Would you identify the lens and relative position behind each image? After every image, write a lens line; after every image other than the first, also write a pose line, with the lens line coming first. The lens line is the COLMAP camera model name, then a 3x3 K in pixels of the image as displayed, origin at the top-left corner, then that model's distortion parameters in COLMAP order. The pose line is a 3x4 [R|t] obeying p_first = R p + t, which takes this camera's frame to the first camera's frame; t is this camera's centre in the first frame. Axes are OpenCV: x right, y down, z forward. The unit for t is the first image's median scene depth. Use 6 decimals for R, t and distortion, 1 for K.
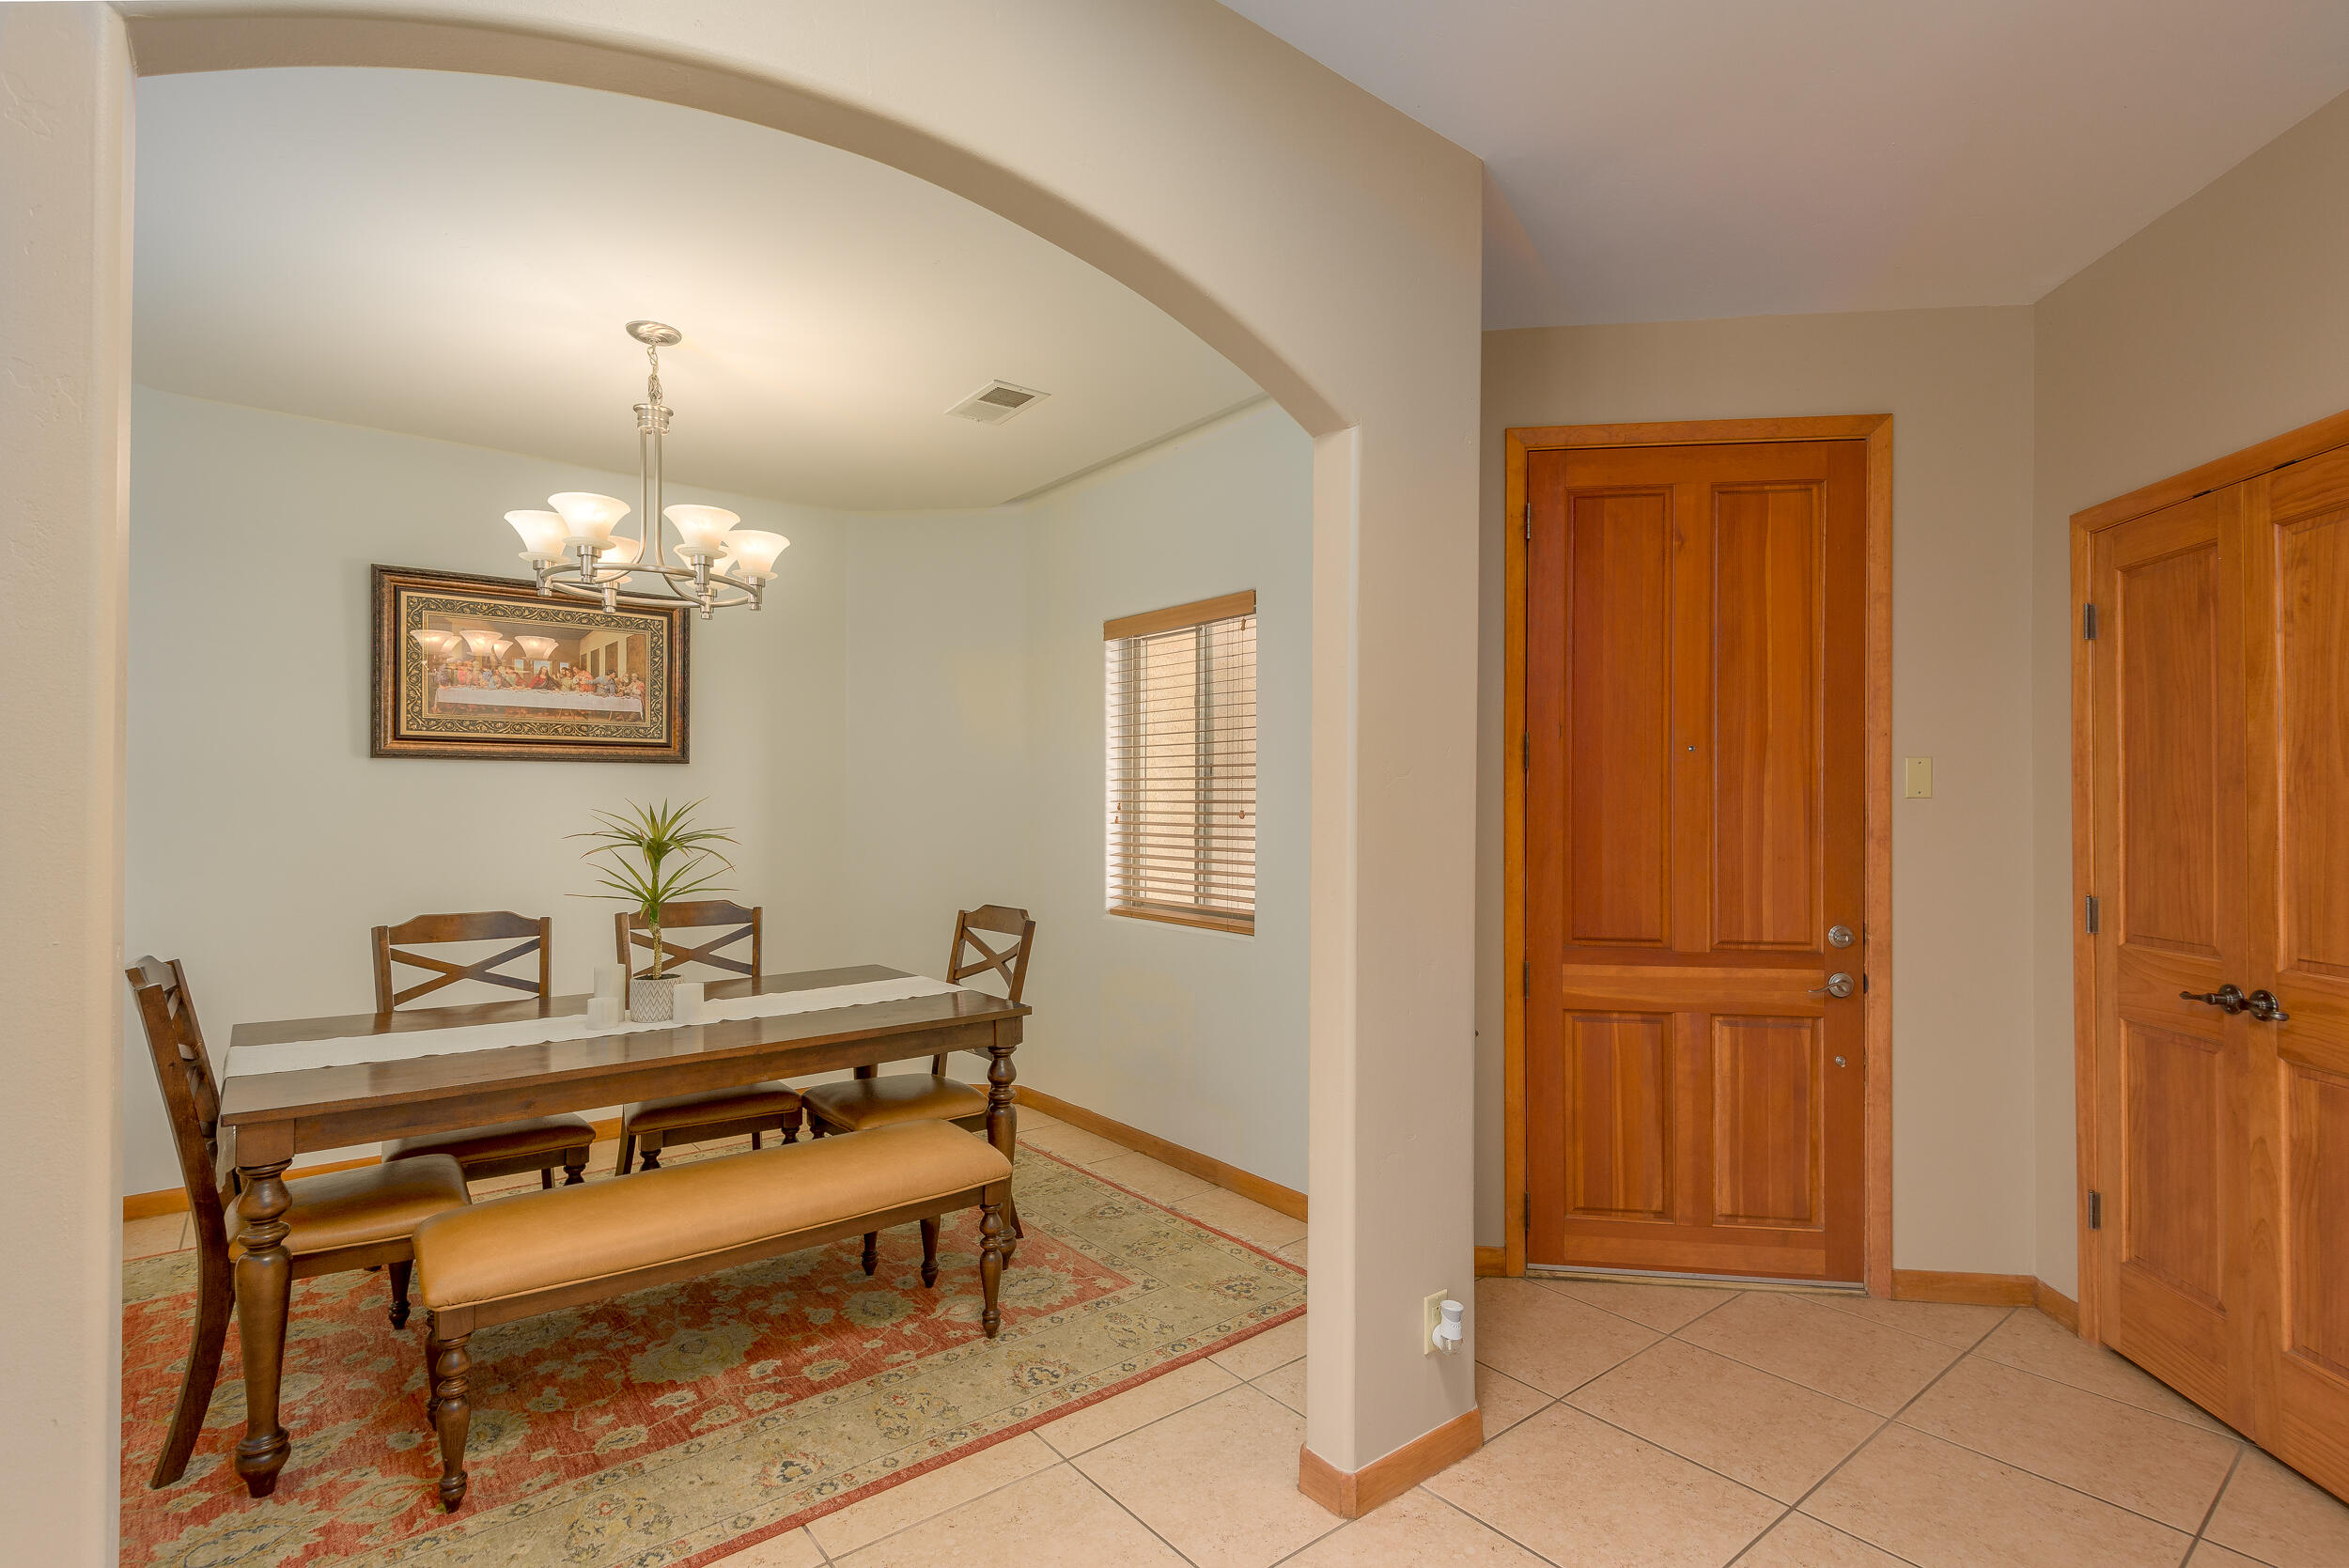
lens RADIAL K [[1108.7, 0, 1176.9], [0, 1108.7, 788.0], [0, 0, 1]] dist [-0.000411, -0.003347]
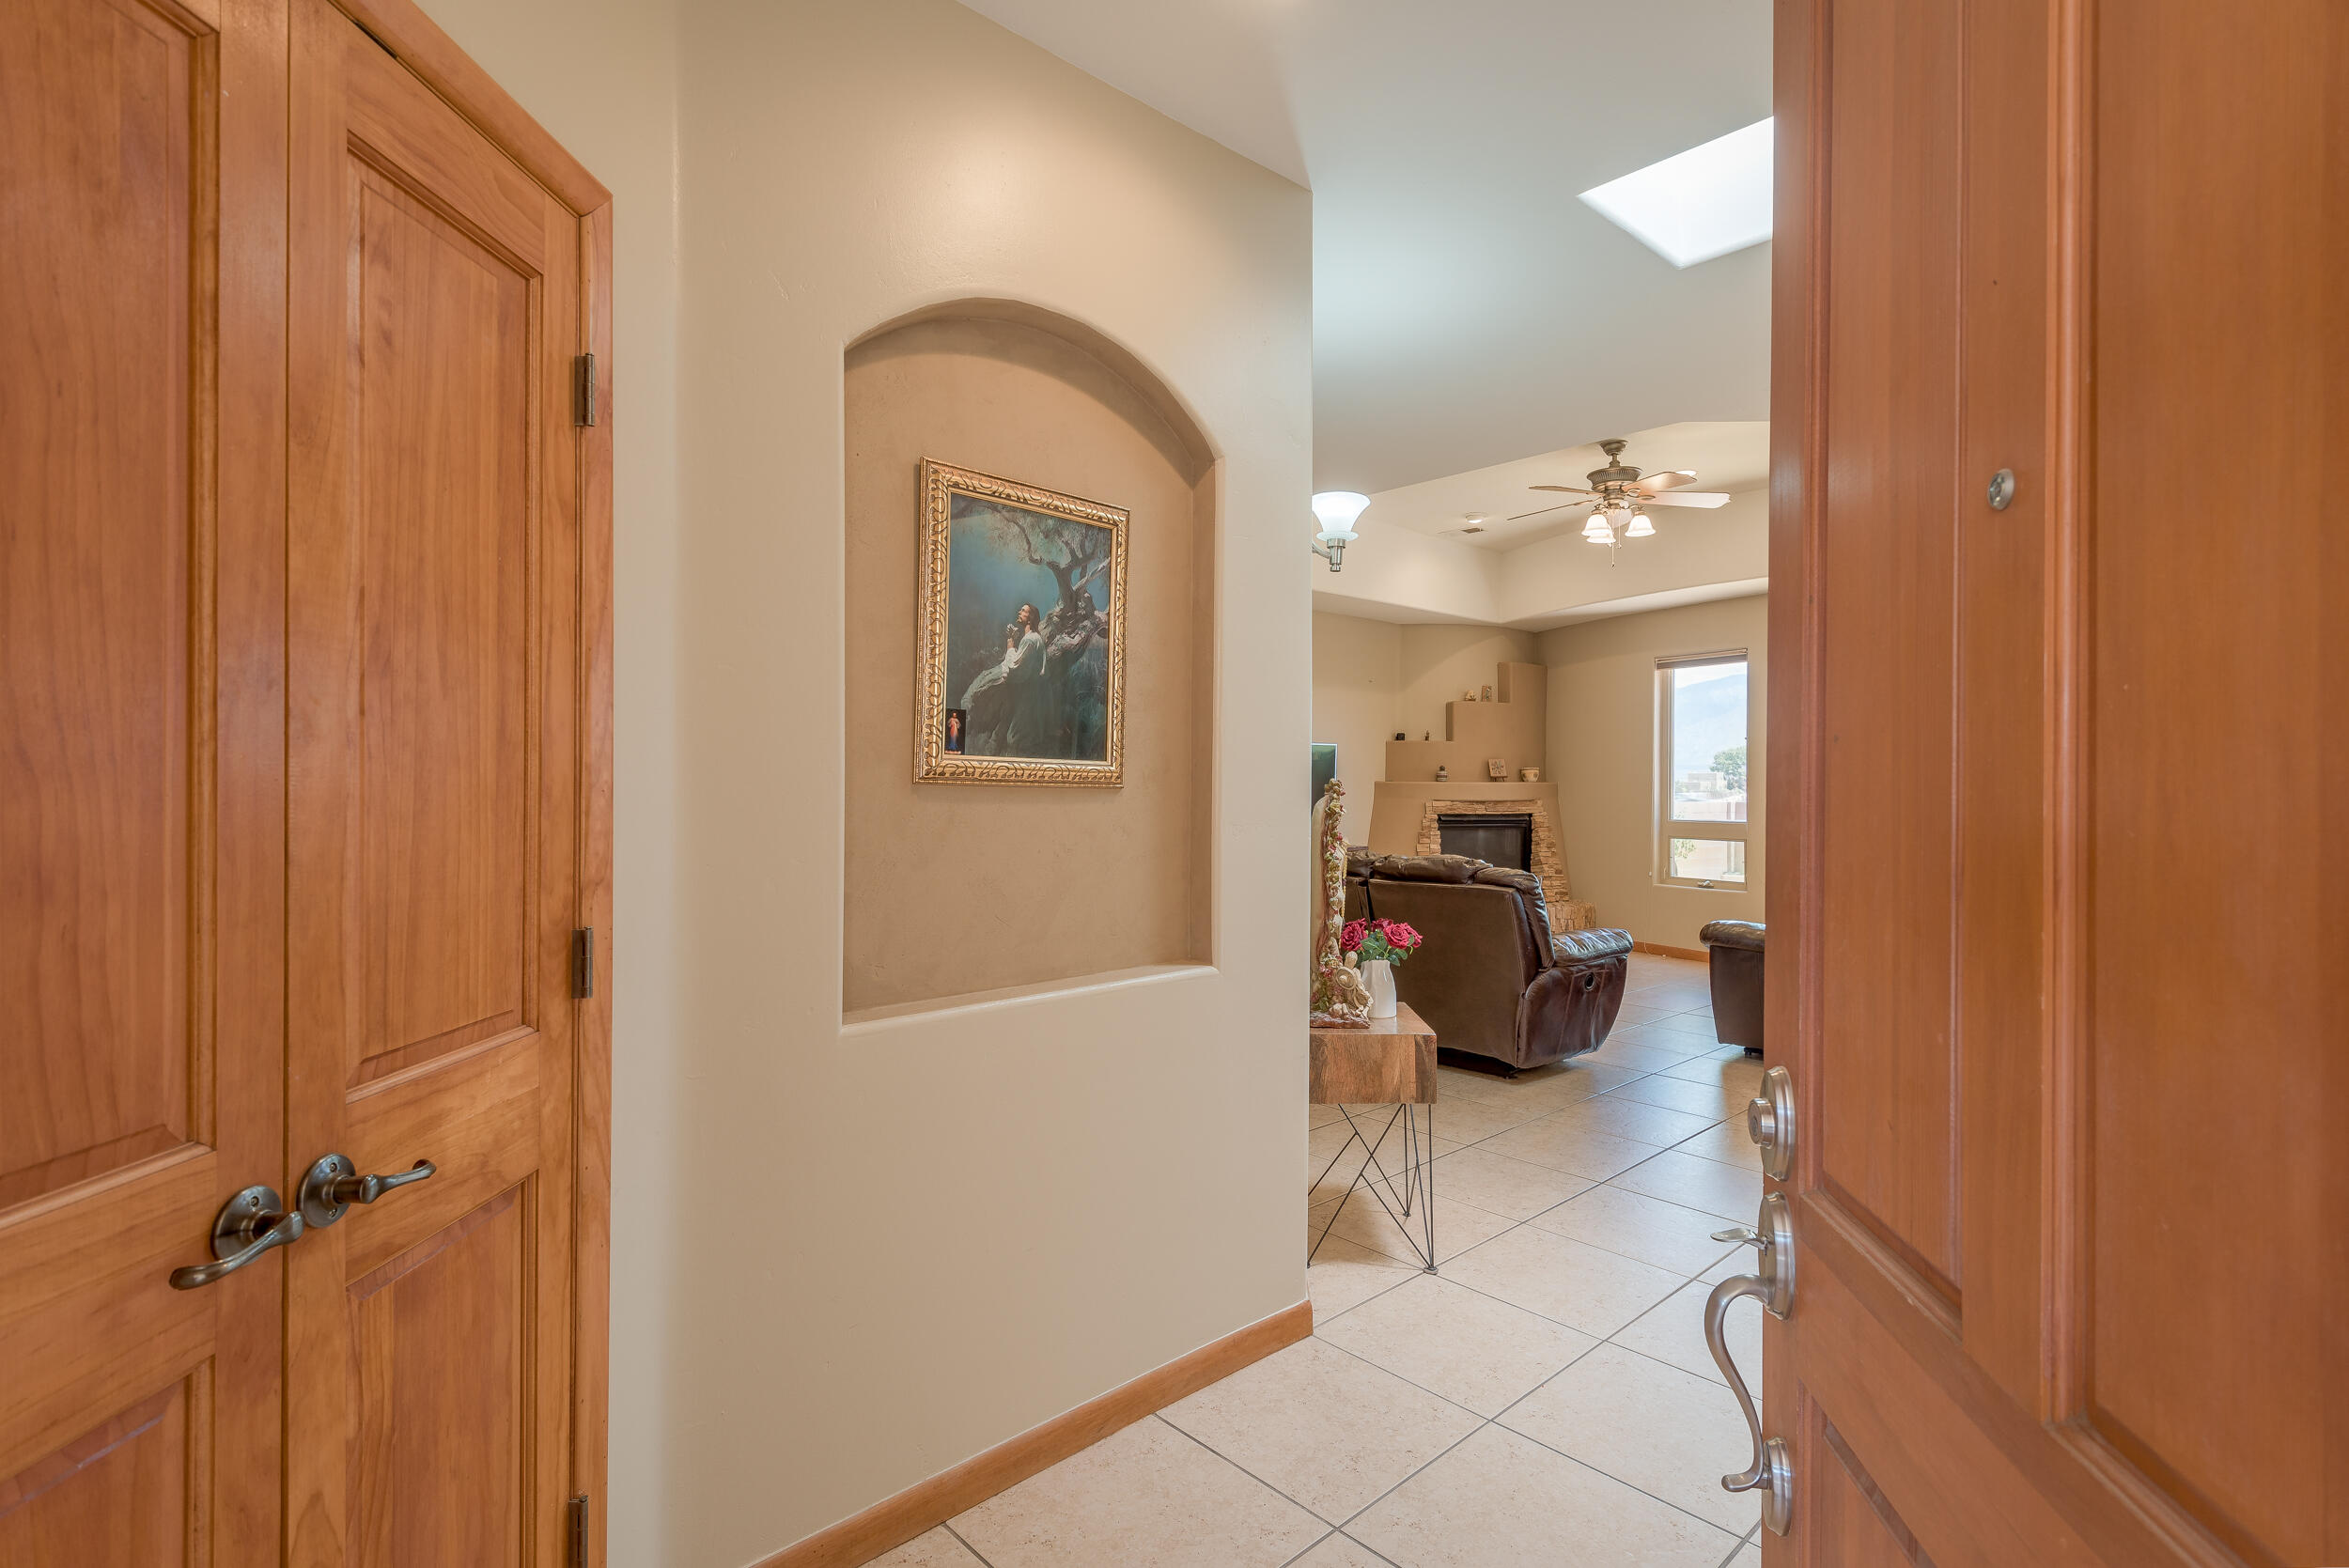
lens RADIAL K [[1108.7, 0, 1184.0], [0, 1108.7, 784.2], [0, 0, 1]] dist [-0.000411, -0.003347]
pose [[-0.997646, -0.000482, -0.068568, 0.694128], [0.000676, 0.999858, -0.016854, 0.041891], [0.068567, -0.016861, -0.997504, 1.525573]]
